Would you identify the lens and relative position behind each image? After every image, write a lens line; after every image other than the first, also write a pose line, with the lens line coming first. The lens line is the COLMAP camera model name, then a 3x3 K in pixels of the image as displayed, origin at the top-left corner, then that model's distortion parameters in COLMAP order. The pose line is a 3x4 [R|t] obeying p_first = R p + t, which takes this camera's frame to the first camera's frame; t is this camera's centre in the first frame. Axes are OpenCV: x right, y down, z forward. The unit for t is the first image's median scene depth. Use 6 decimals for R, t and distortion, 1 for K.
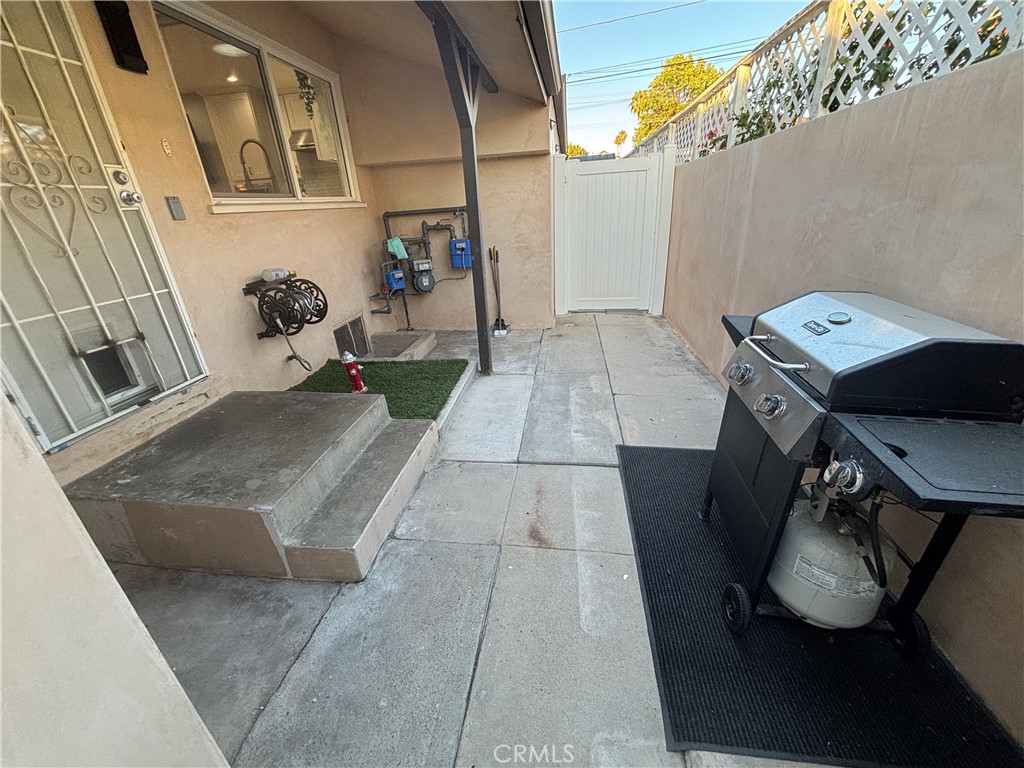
lens RADIAL K [[409.1, 0, 509.5], [0, 409.1, 386.1], [0, 0, 1]] dist [-0.001551, -0.000092]
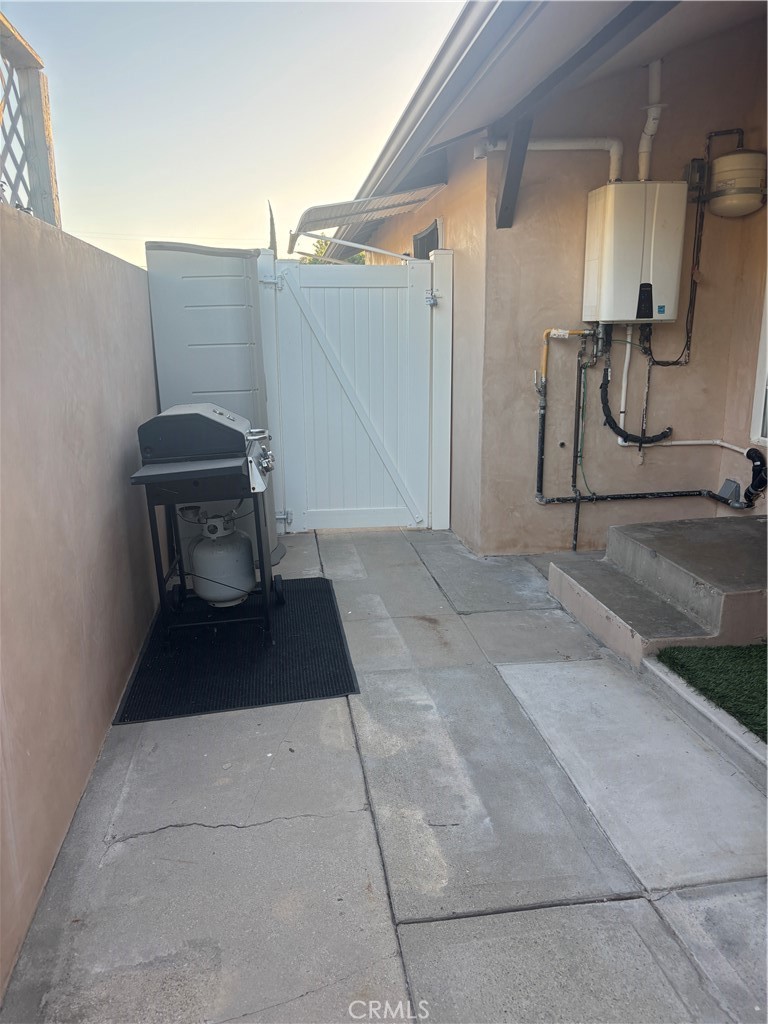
lens RADIAL K [[786.4, 0, 383.3], [0, 786.4, 512.2], [0, 0, 1]] dist [0.021275, -0.013942]
pose [[-0.959099, 0.141240, -0.245318, 0.441916], [-0.034165, 0.802535, 0.595626, -0.737280], [0.281002, 0.579645, -0.764885, 1.623863]]
